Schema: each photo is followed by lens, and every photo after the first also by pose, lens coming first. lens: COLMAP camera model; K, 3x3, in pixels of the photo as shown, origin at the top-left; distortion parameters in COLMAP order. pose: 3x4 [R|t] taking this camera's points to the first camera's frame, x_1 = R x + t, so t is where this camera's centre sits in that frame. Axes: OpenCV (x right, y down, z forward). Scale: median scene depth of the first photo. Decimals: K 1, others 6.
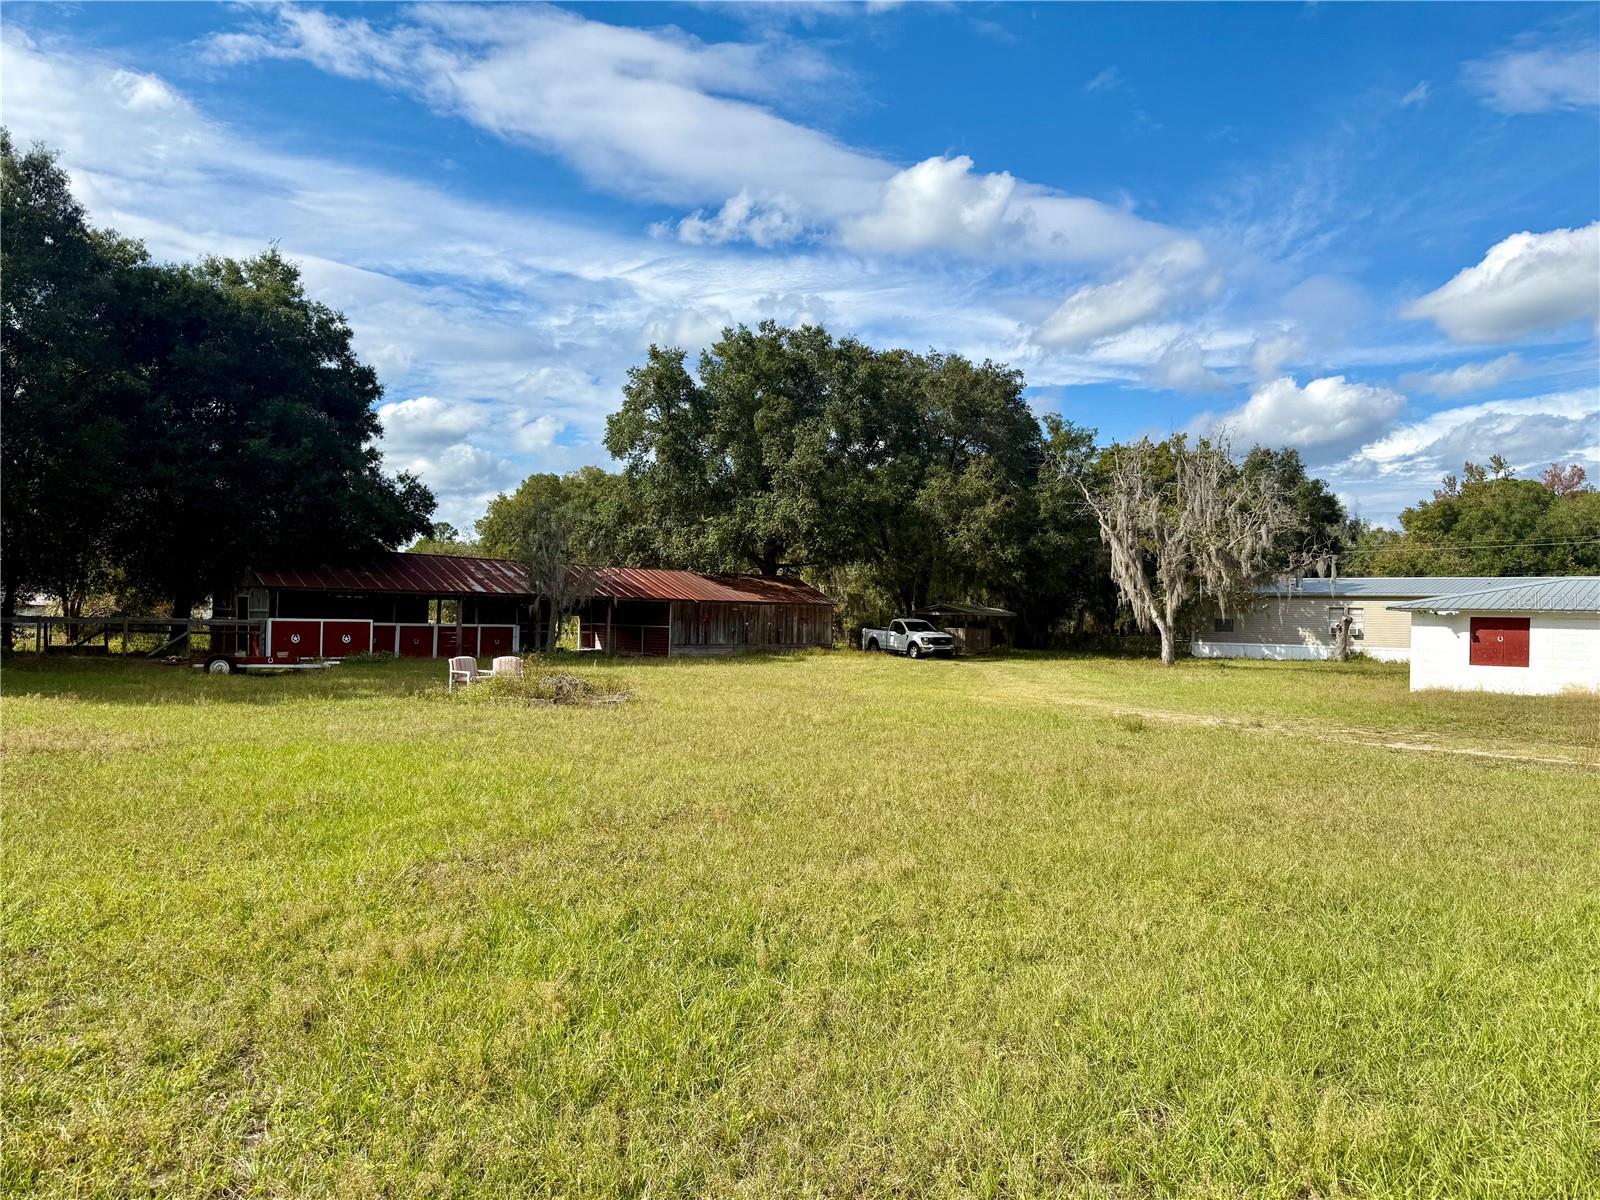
lens RADIAL K [[1134.5, 0, 800.0], [0, 1134.5, 600.0], [0, 0, 1]] dist [-0.002752, -0.002616]
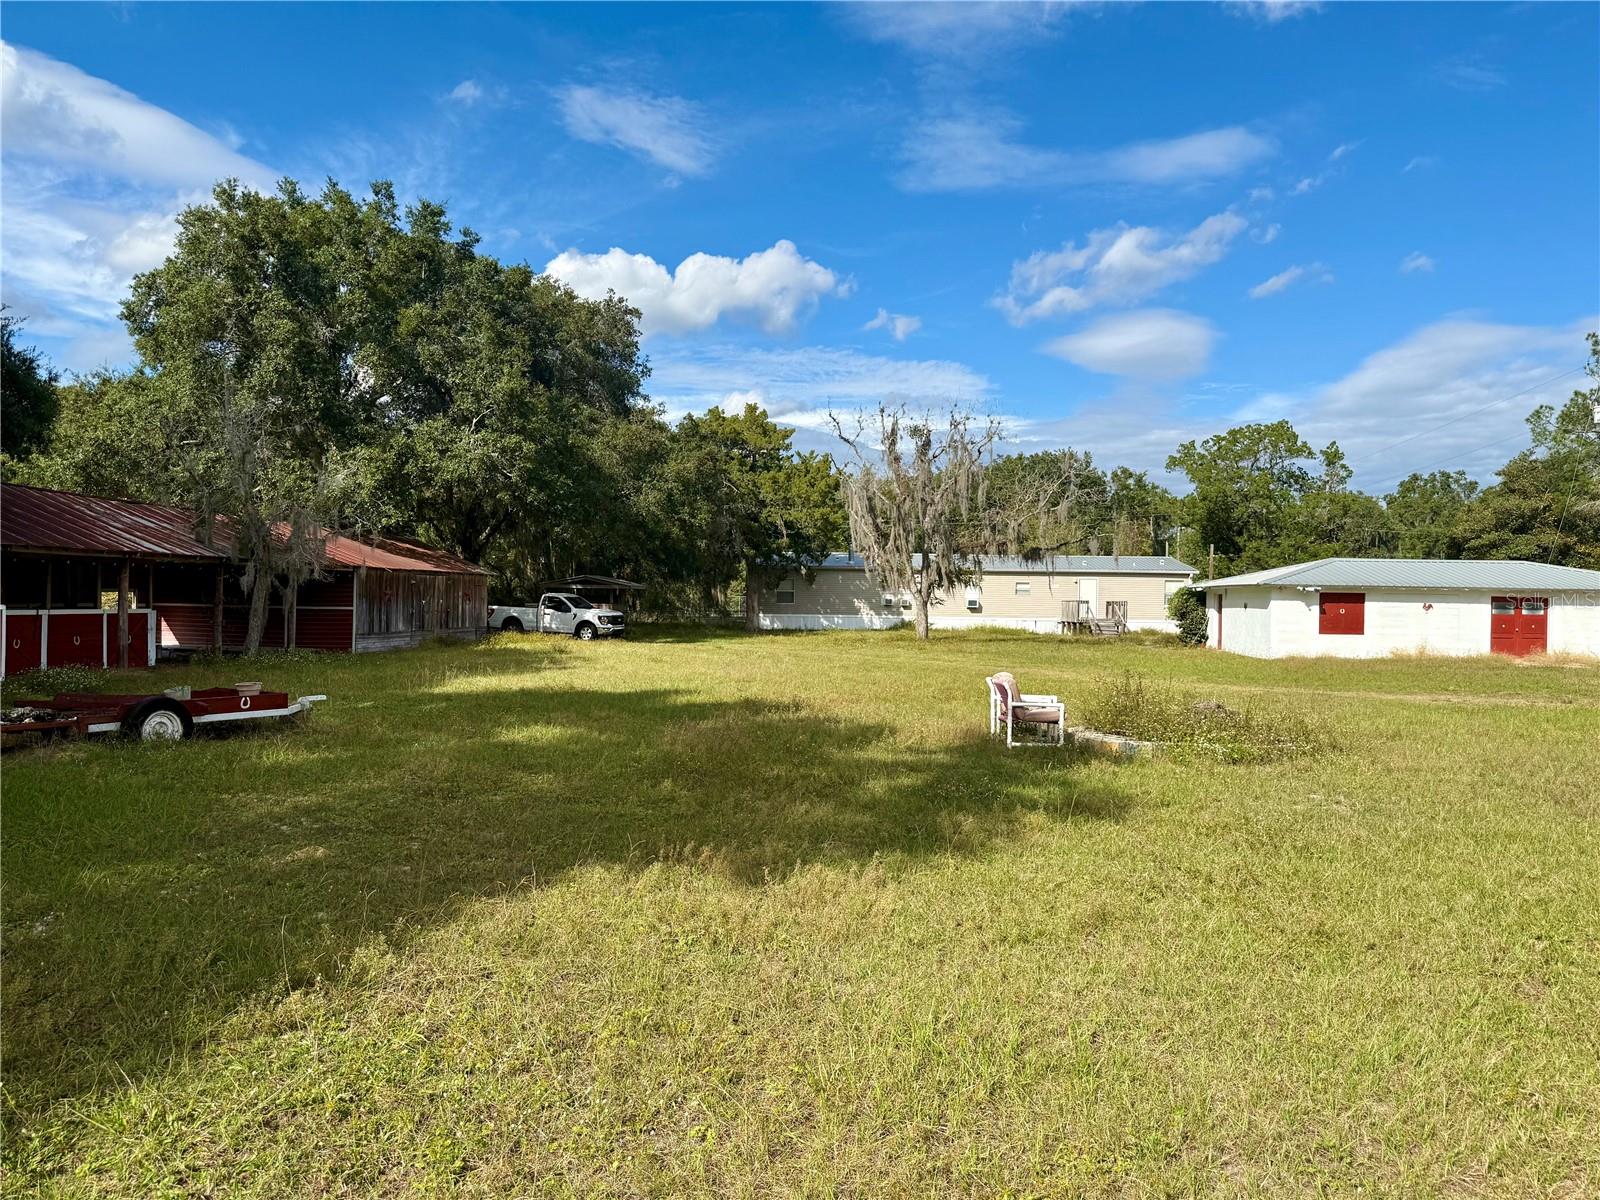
lens RADIAL K [[1134.5, 0, 800.0], [0, 1134.5, 600.0], [0, 0, 1]] dist [-0.002752, -0.002616]
pose [[0.742550, -0.010419, 0.669710, -0.346038], [-0.009331, 0.999621, 0.025898, -0.001425], [-0.669726, -0.025480, 0.742171, 0.294049]]
